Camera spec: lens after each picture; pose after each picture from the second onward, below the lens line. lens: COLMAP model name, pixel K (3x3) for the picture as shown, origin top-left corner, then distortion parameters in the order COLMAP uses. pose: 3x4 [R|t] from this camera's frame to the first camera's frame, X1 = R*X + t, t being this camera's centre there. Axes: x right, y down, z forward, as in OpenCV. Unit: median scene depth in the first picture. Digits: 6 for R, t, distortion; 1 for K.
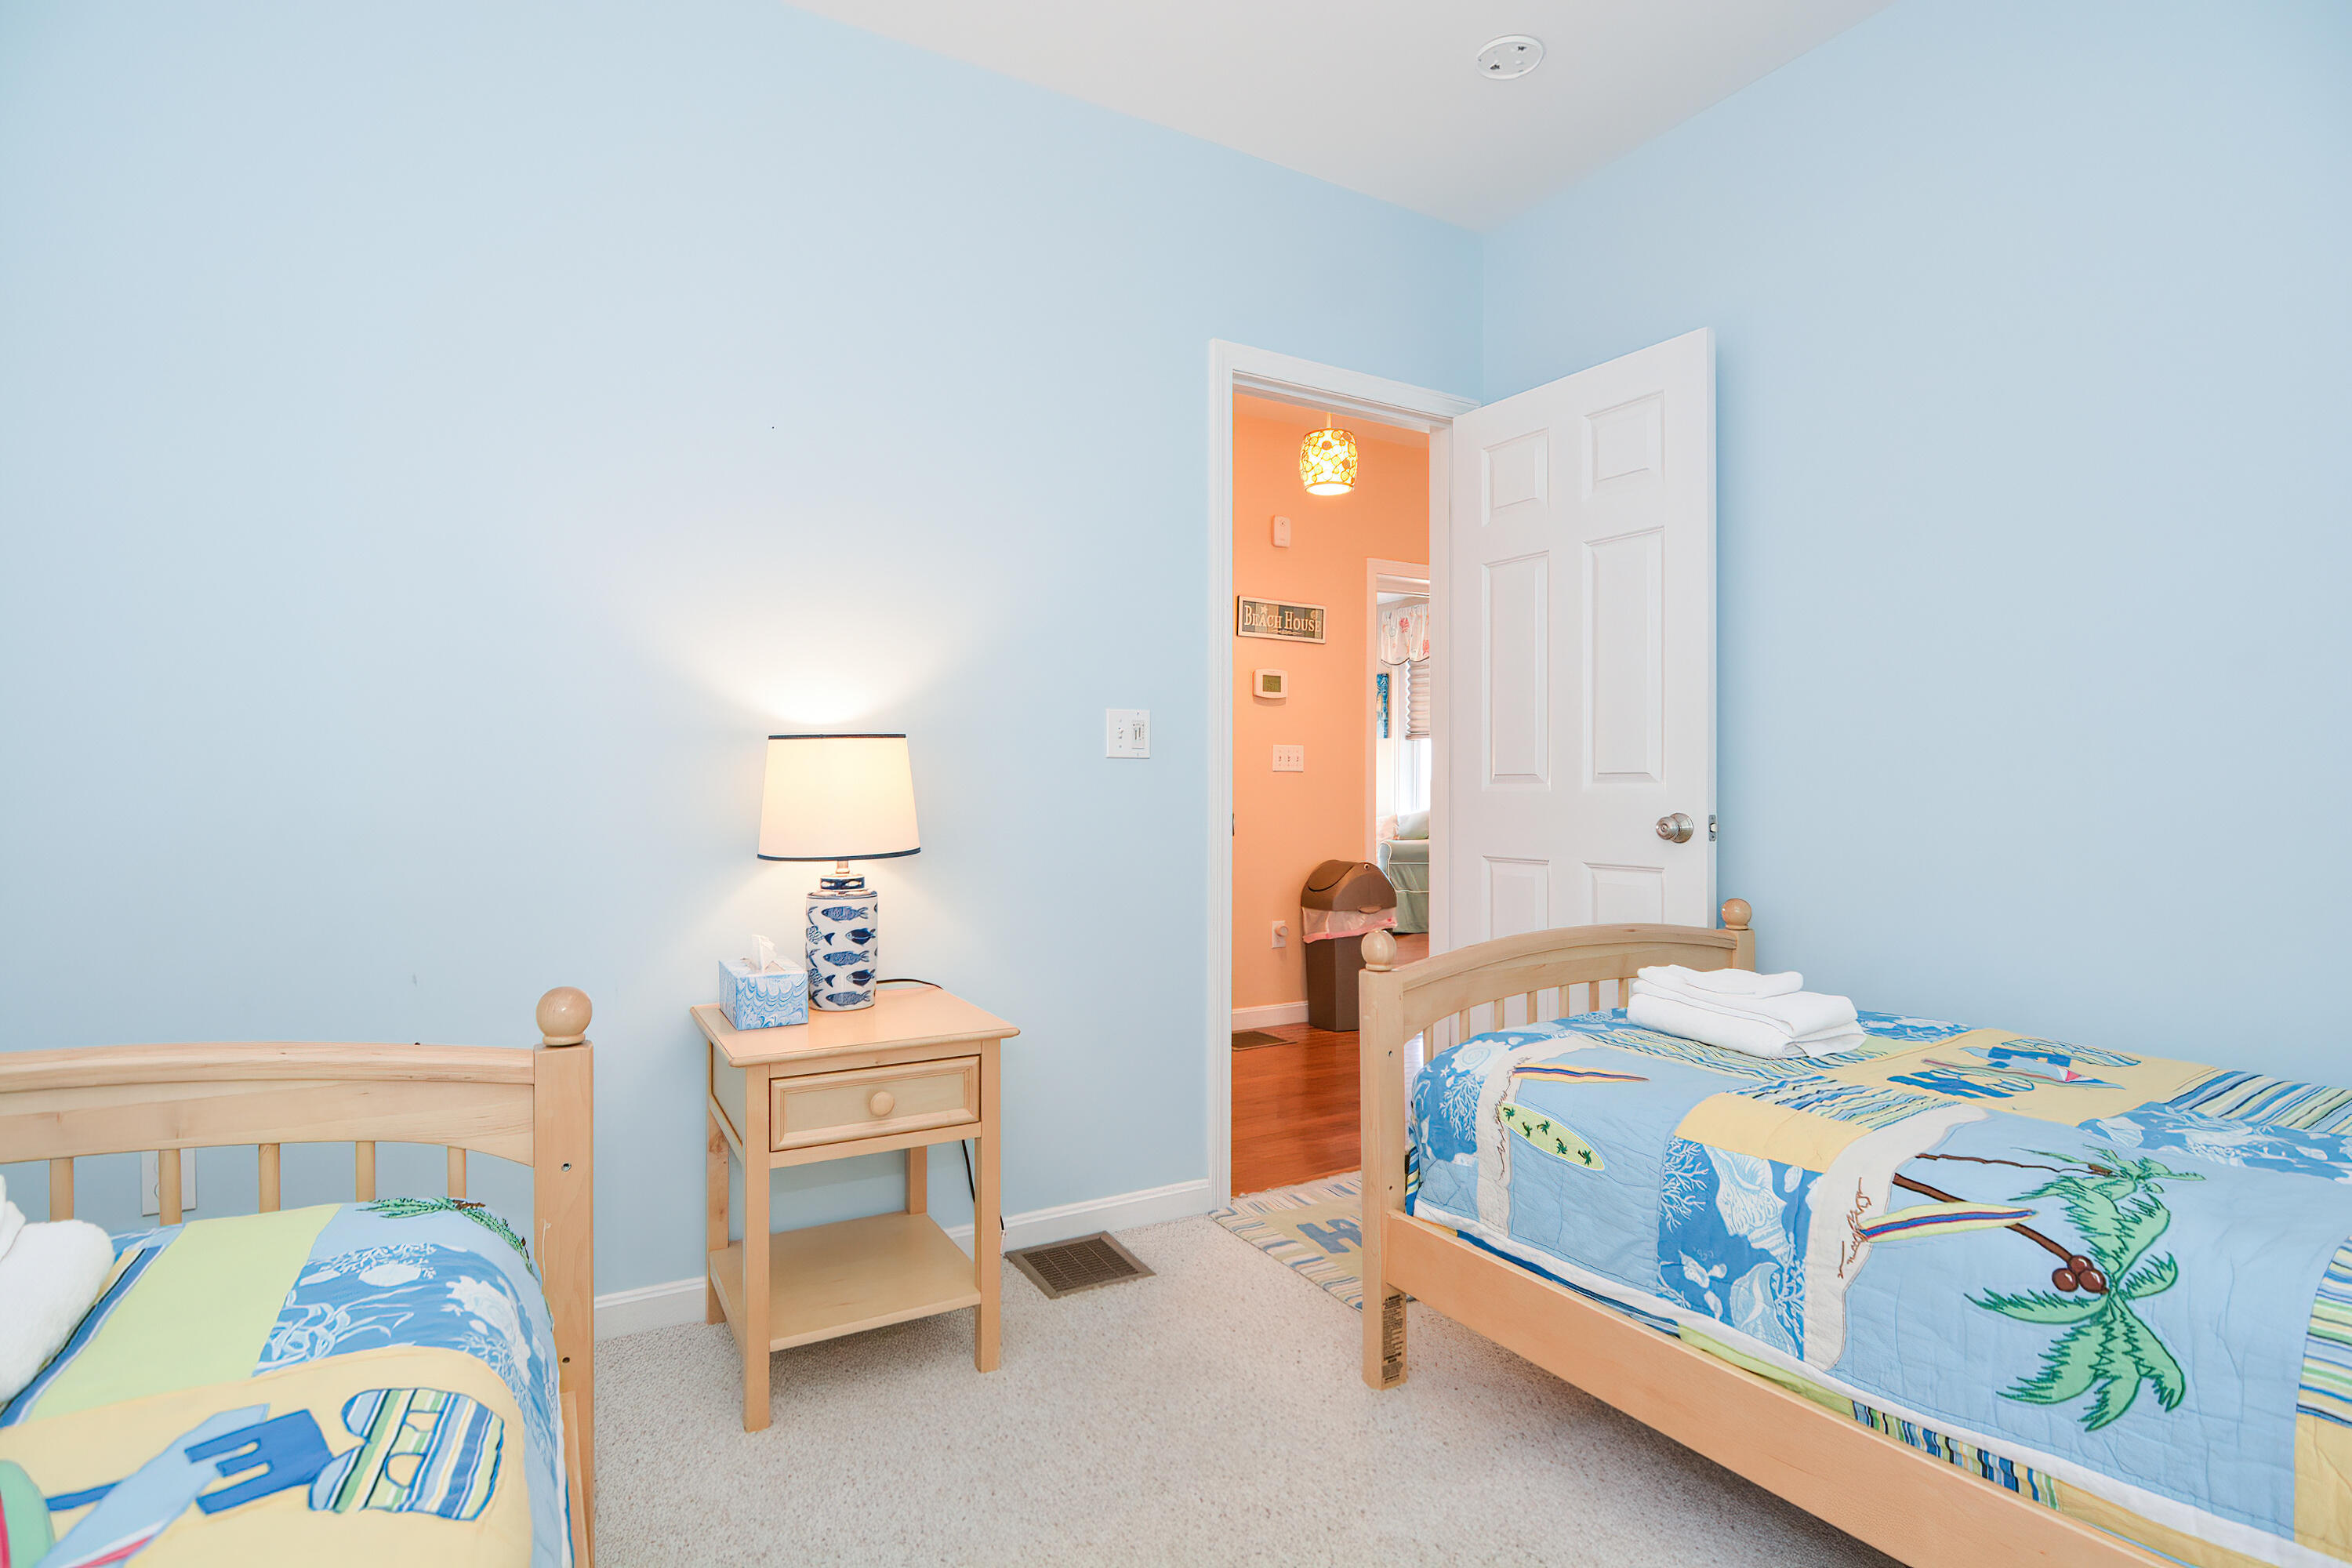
lens RADIAL K [[1134.3, 0, 1163.0], [0, 1134.3, 800.0], [0, 0, 1]] dist [0.006735, -0.003294]
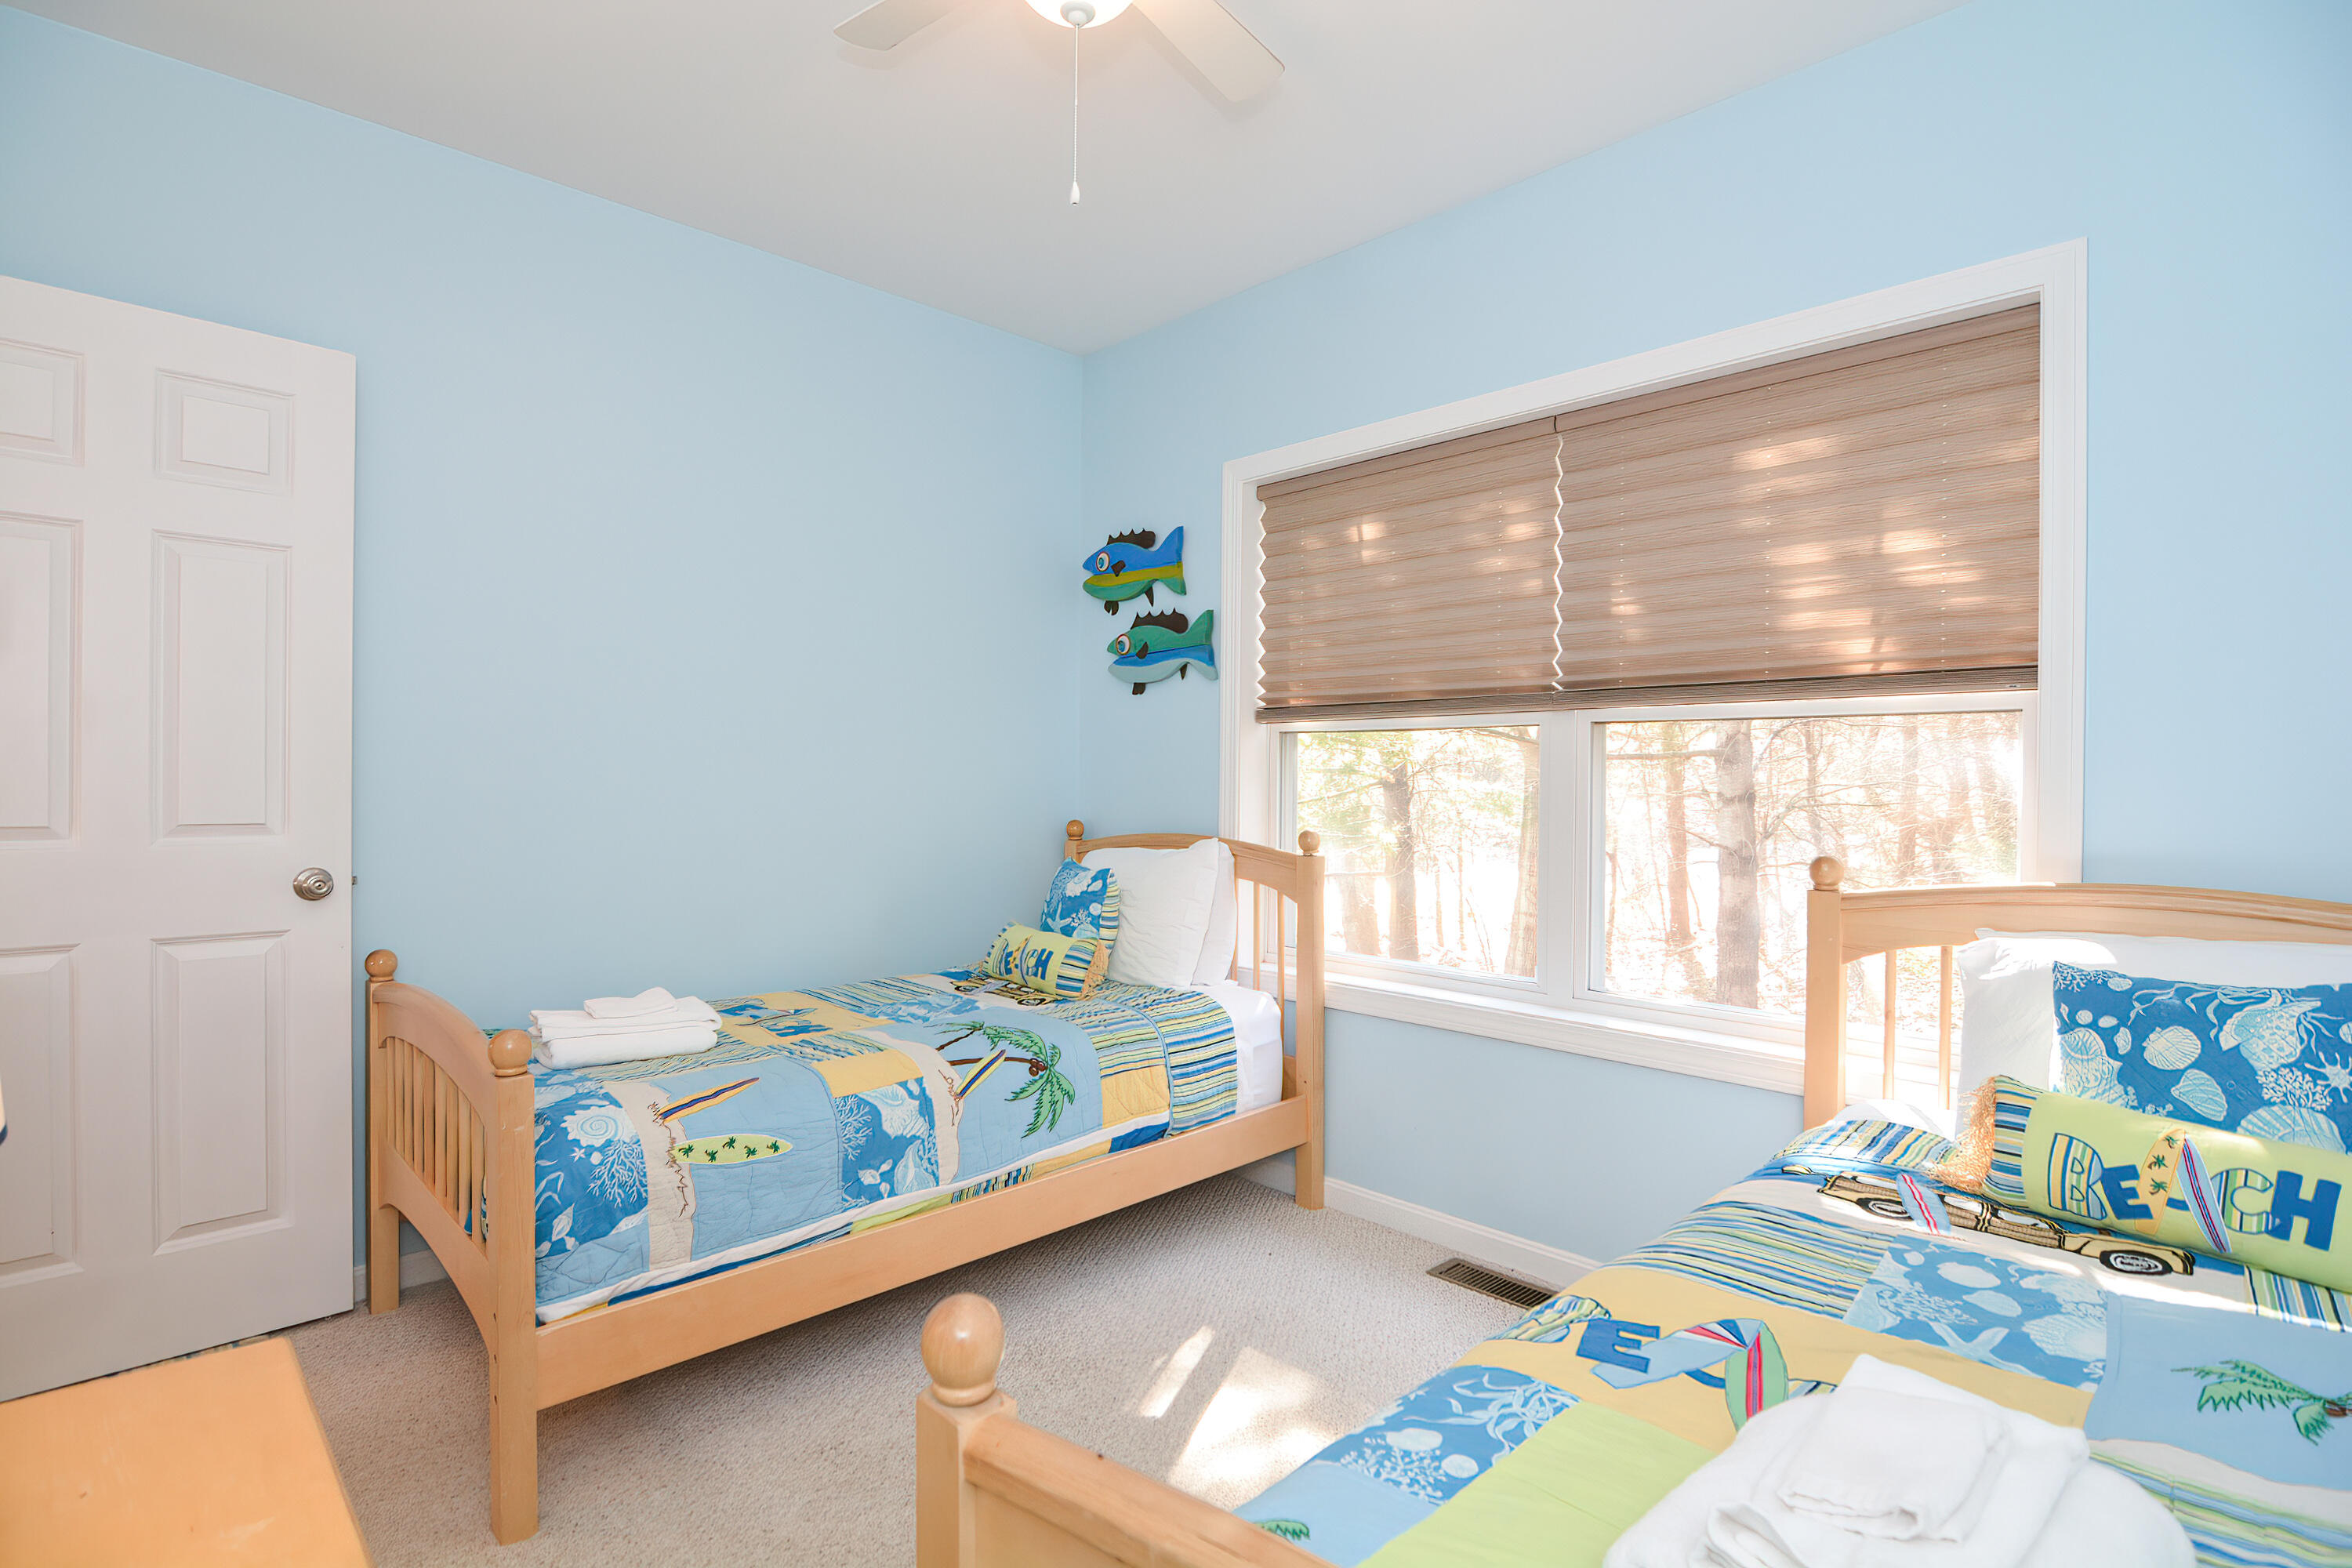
lens RADIAL K [[1134.3, 0, 1166.4], [0, 1134.3, 783.9], [0, 0, 1]] dist [0.006735, -0.003294]
pose [[-0.238824, 0.001789, 0.971061, -1.115644], [-0.002233, 0.999995, -0.002391, -0.102763], [-0.971060, -0.002740, -0.238819, 1.017929]]
